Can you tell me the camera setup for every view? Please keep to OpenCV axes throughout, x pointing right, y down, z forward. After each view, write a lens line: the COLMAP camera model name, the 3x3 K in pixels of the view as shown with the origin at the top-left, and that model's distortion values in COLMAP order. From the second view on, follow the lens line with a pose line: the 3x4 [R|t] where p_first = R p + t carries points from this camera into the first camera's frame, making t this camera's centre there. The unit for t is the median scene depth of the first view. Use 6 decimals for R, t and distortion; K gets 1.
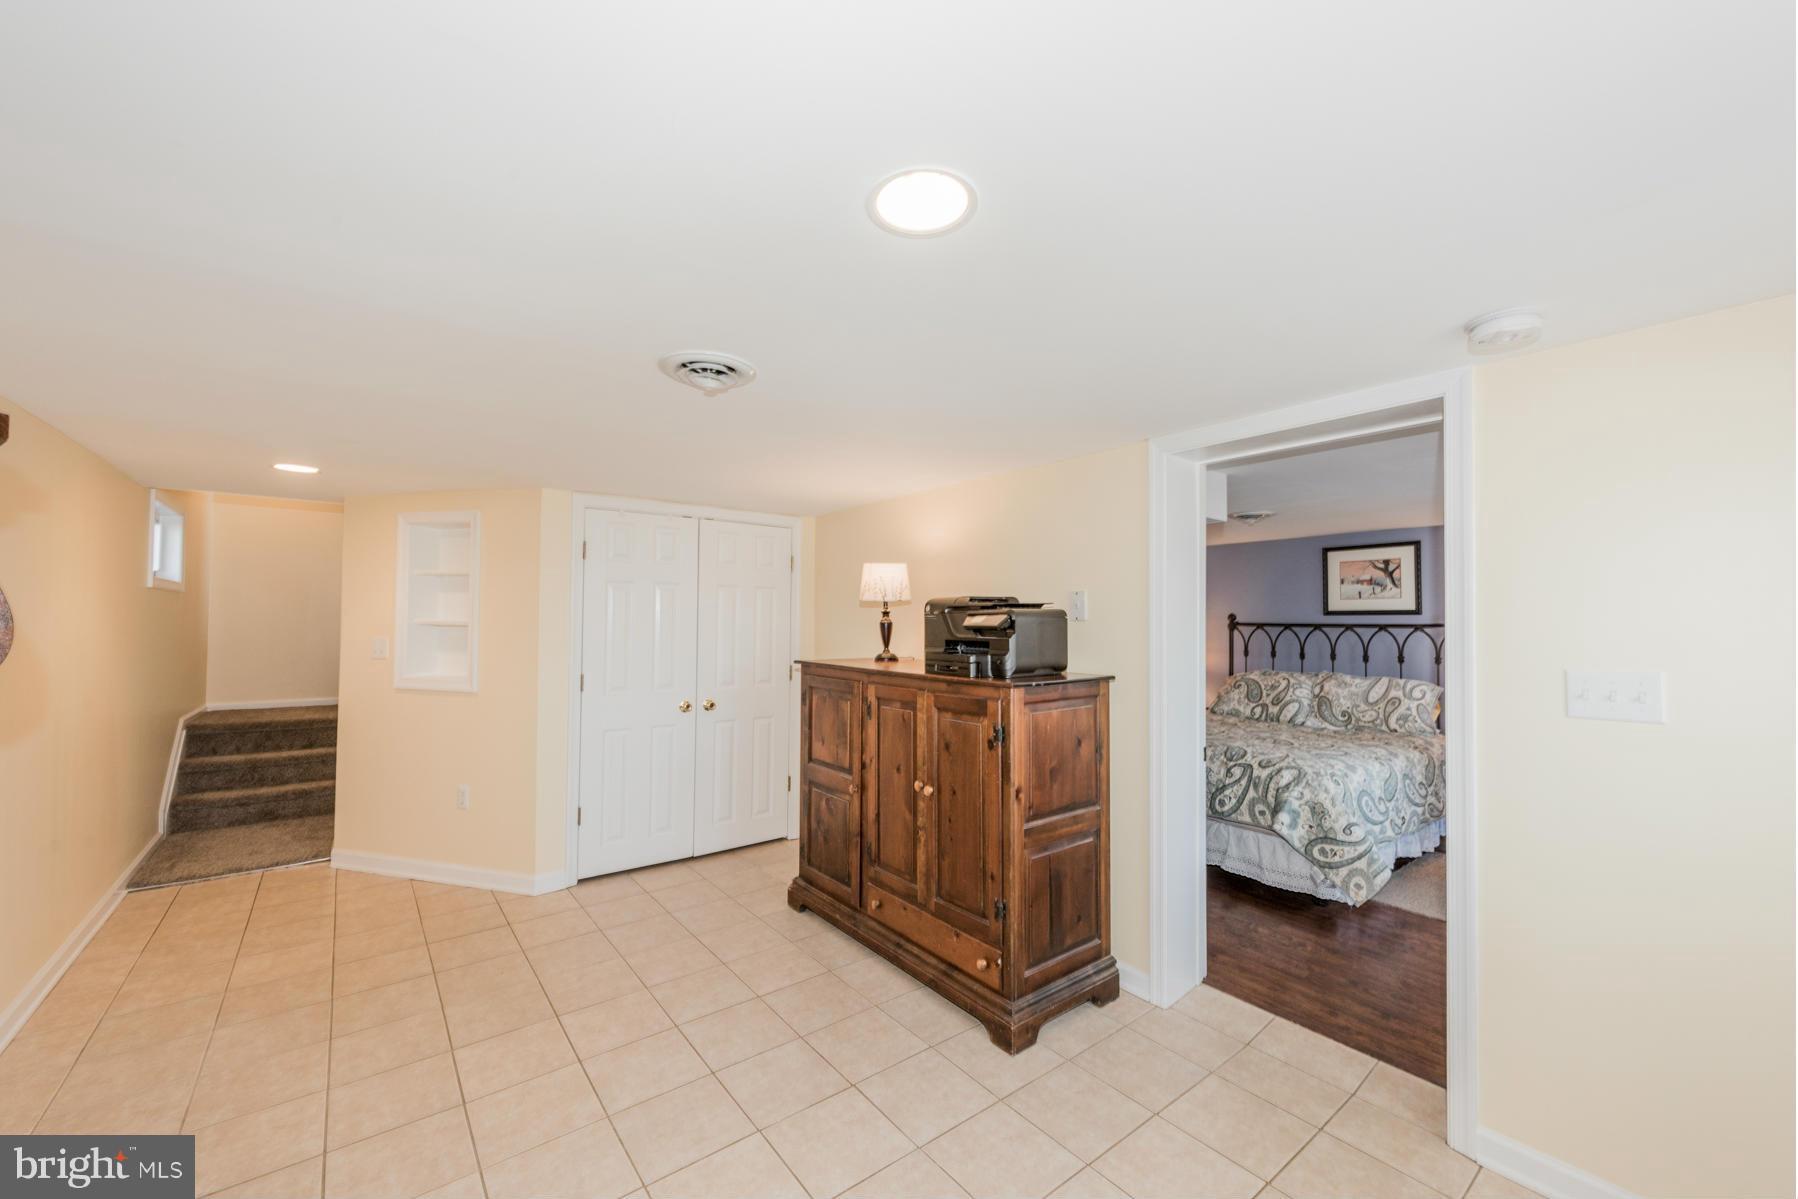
lens RADIAL K [[699.4, 0, 897.0], [0, 699.4, 605.5], [0, 0, 1]] dist [0.010896, -0.000371]
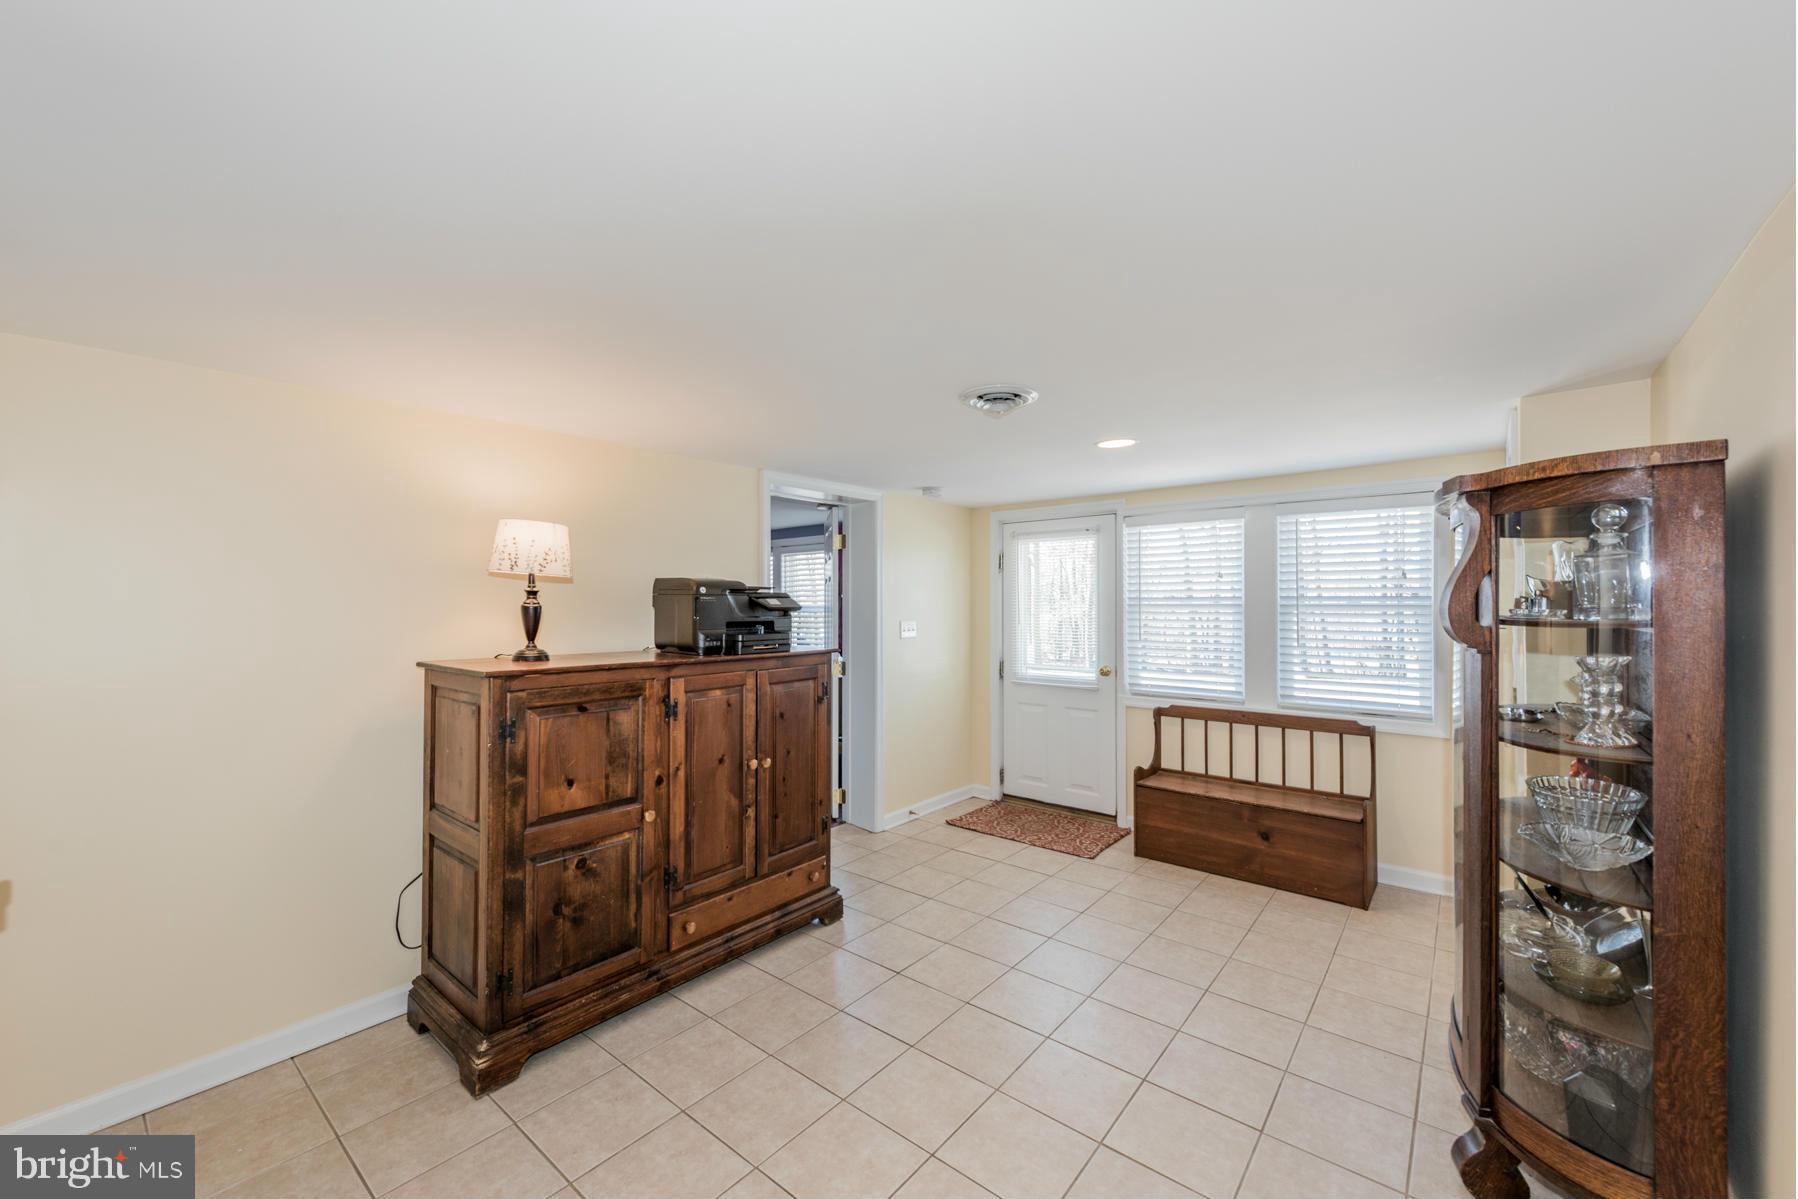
lens RADIAL K [[699.4, 0, 897.0], [0, 699.4, 605.5], [0, 0, 1]] dist [0.010896, -0.000371]
pose [[-0.221447, -0.004498, 0.975162, -0.933182], [-0.019940, 0.999801, 0.000084, 0.019376], [-0.974968, -0.019427, -0.221493, 0.942844]]
